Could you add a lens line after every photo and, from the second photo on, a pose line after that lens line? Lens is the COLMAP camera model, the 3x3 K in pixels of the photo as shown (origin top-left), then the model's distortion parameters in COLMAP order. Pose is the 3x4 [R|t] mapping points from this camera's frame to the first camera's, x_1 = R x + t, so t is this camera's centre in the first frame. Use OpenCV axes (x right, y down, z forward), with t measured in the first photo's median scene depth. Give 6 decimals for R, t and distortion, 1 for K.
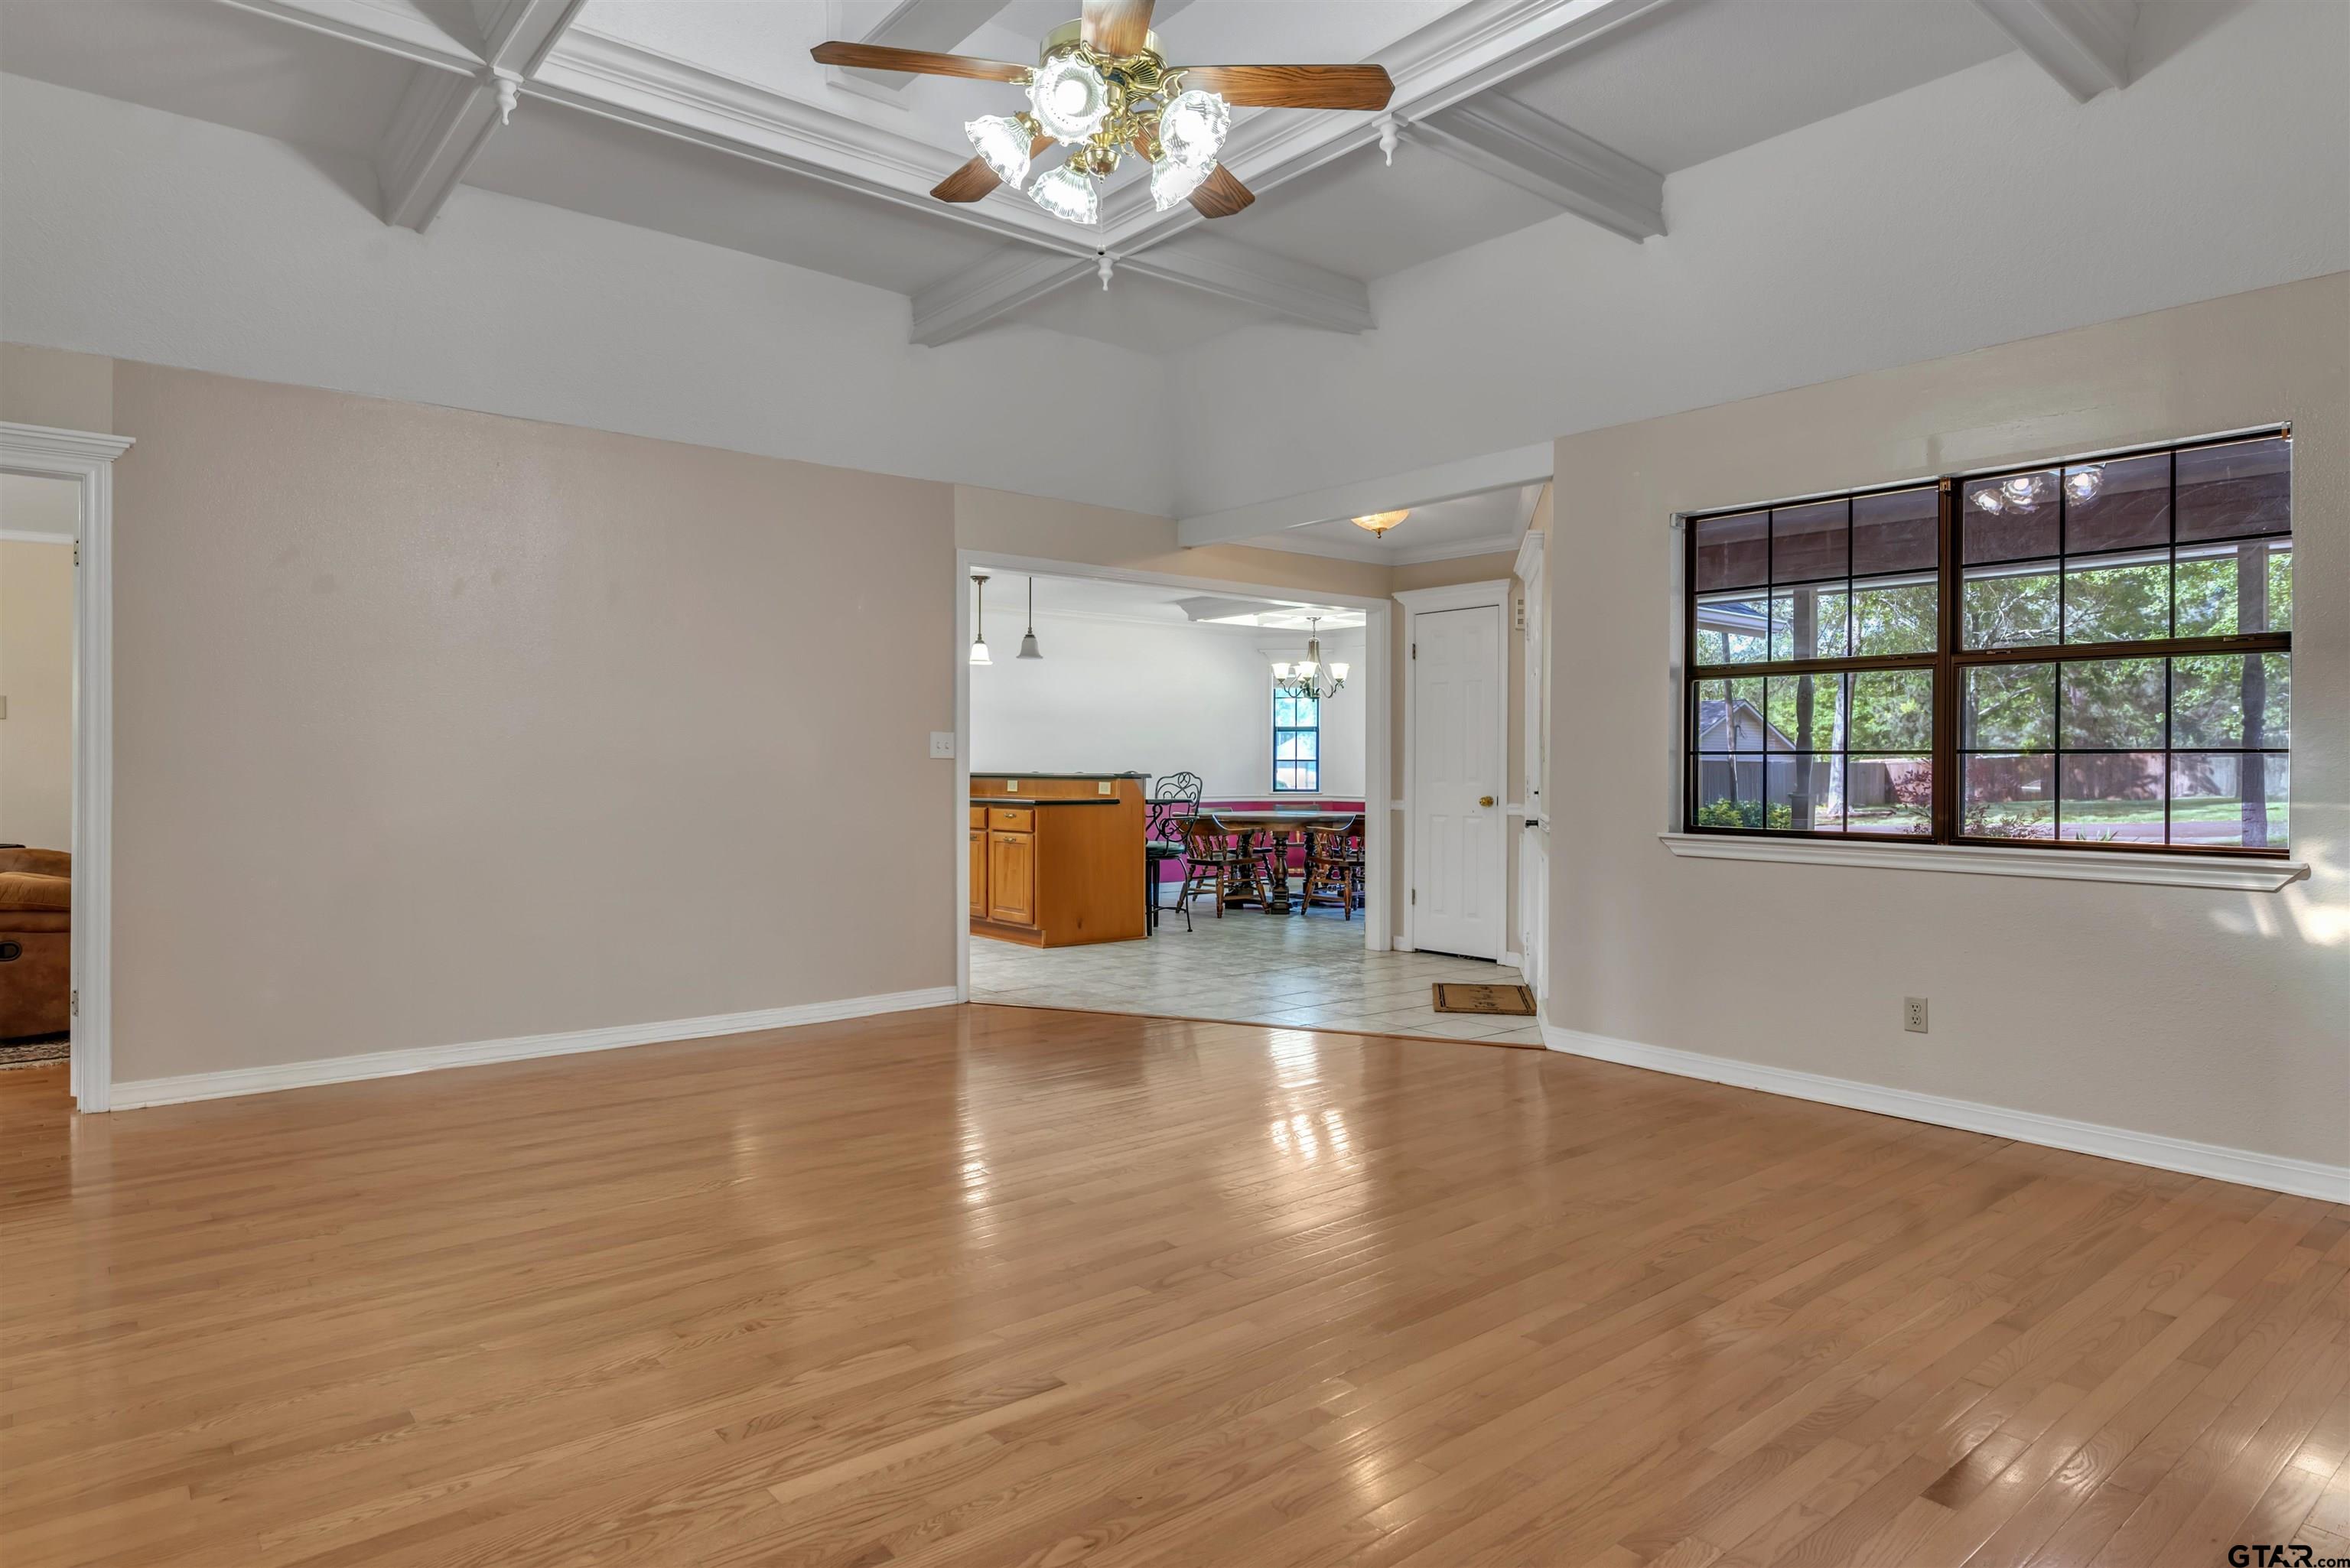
lens RADIAL K [[1333.5, 0, 1174.9], [0, 1333.5, 765.4], [0, 0, 1]] dist [-0.008208, 0.000362]
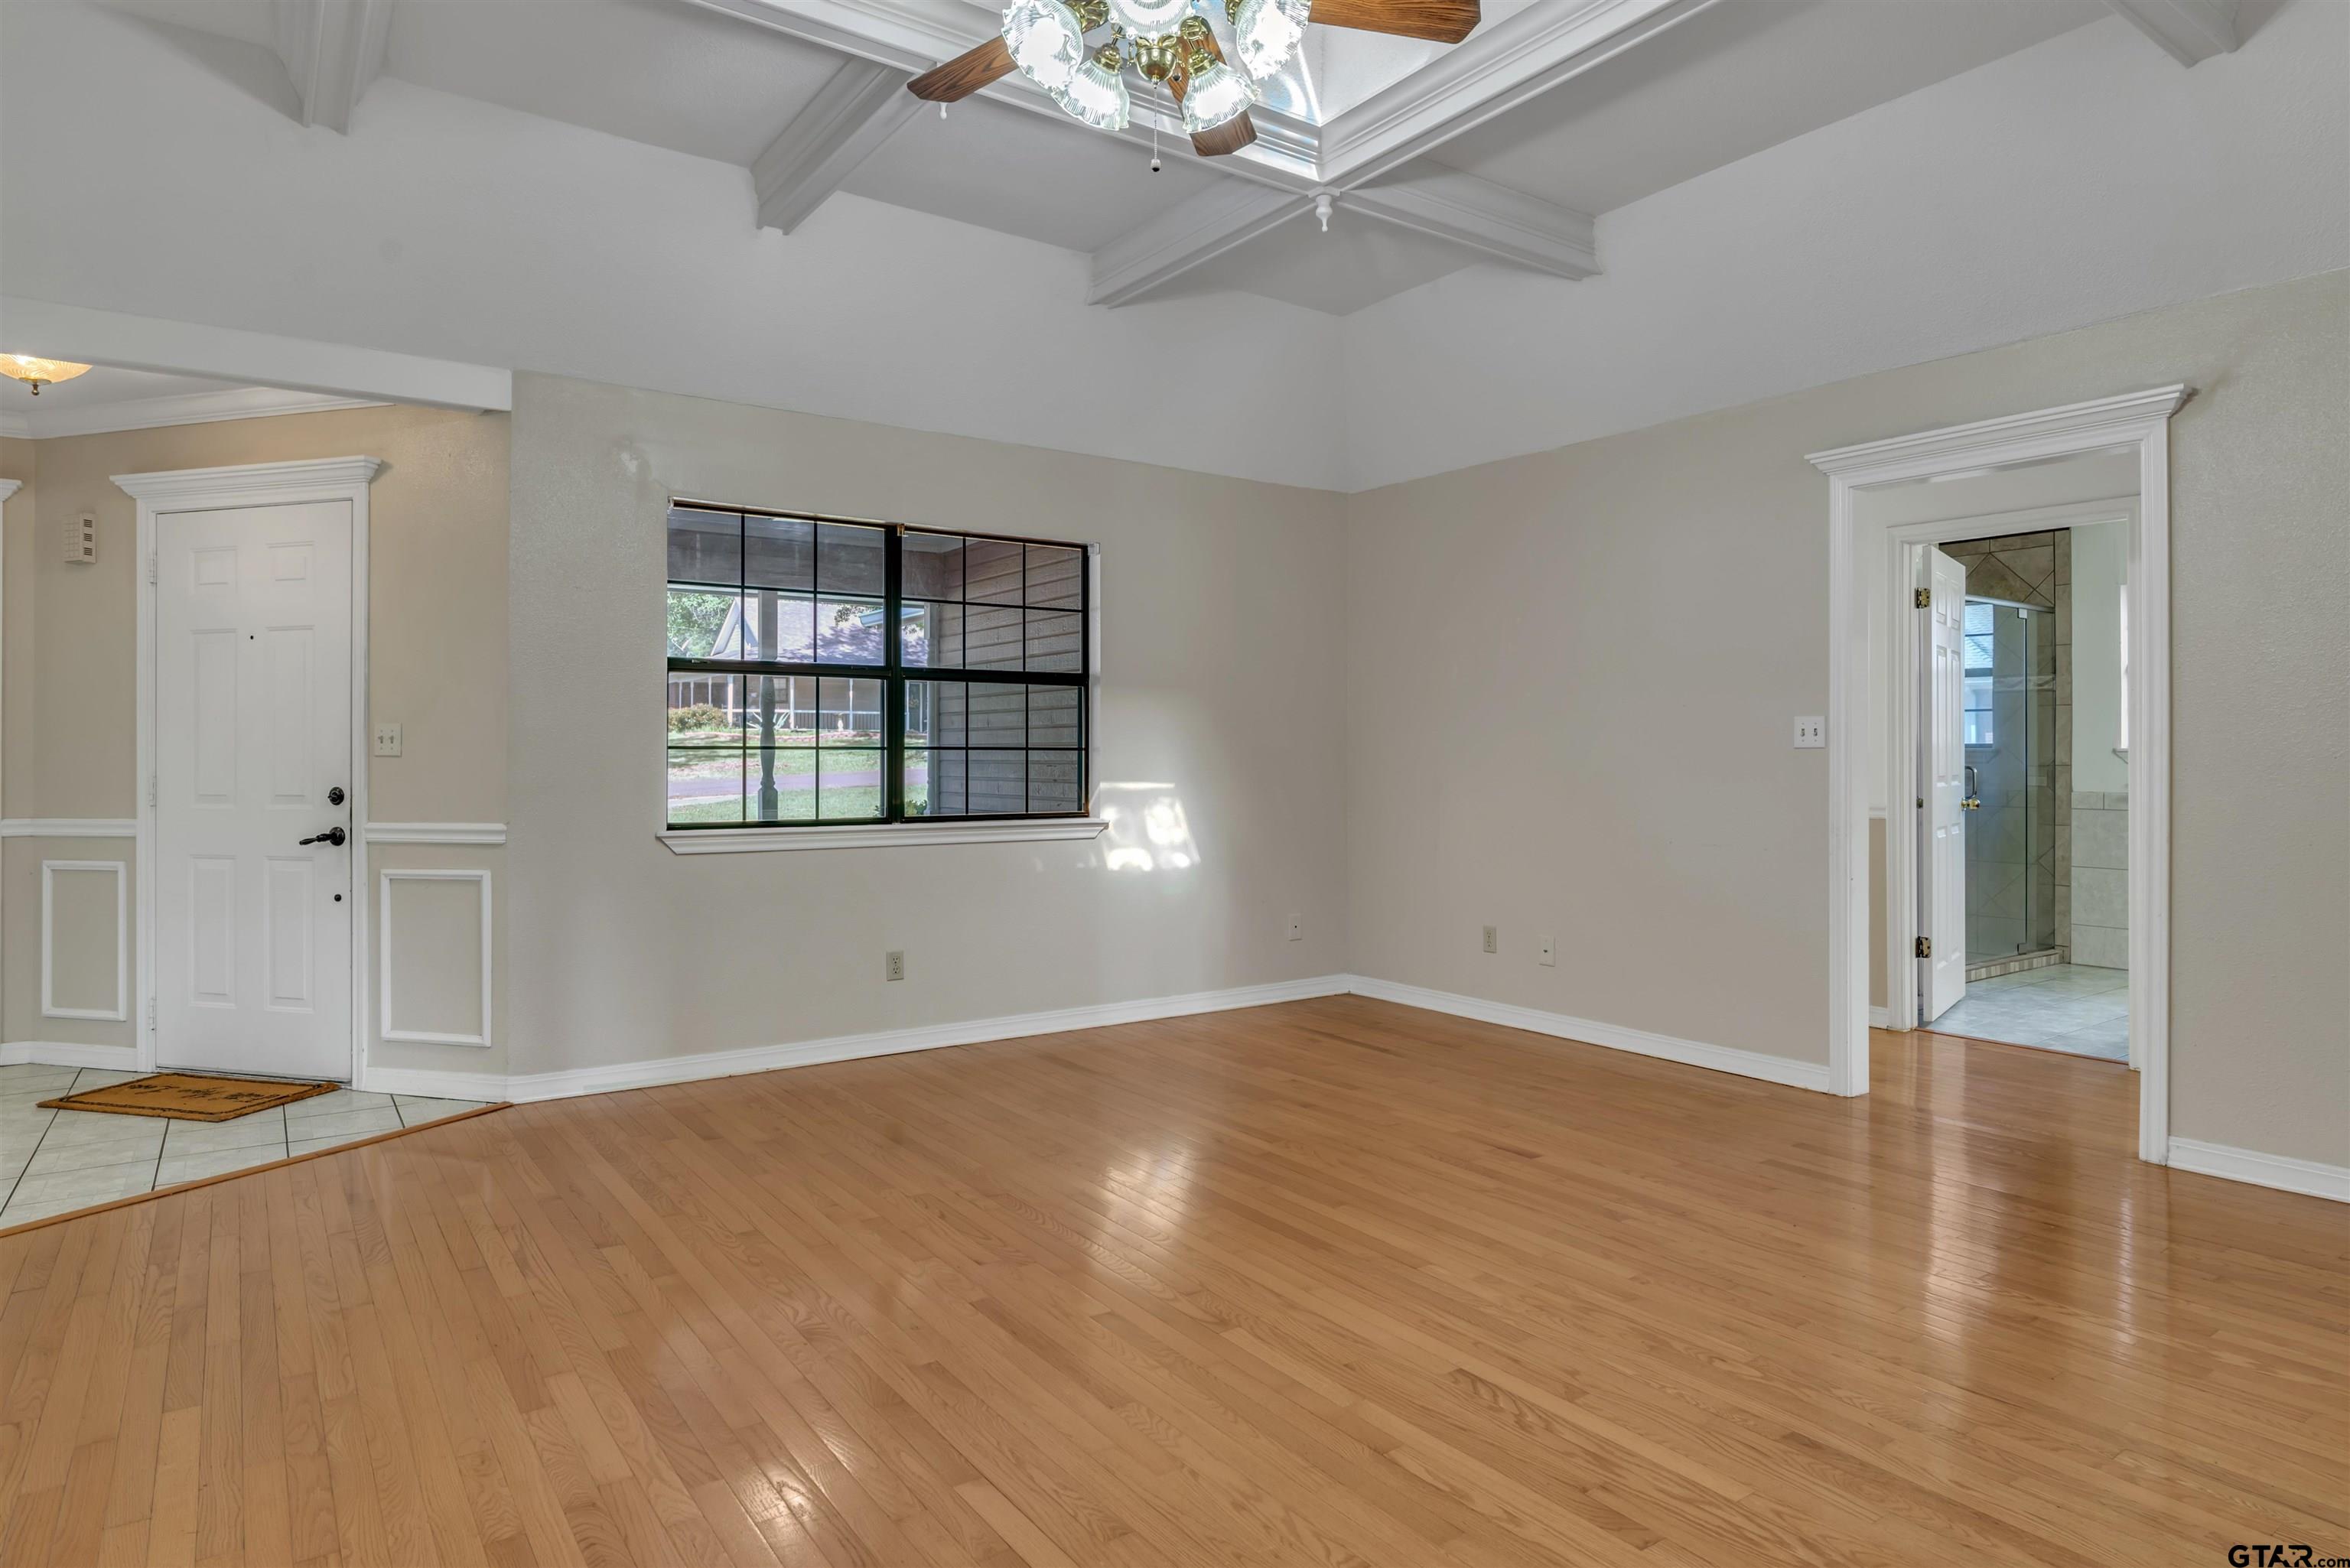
lens RADIAL K [[1333.5, 0, 1213.4], [0, 1333.5, 740.1], [0, 0, 1]] dist [-0.008208, 0.000362]
pose [[0.075103, 0.010088, 0.997125, -0.950531], [0.003124, 0.999942, -0.010352, -0.005487], [-0.997171, 0.003892, 0.075067, 0.944446]]
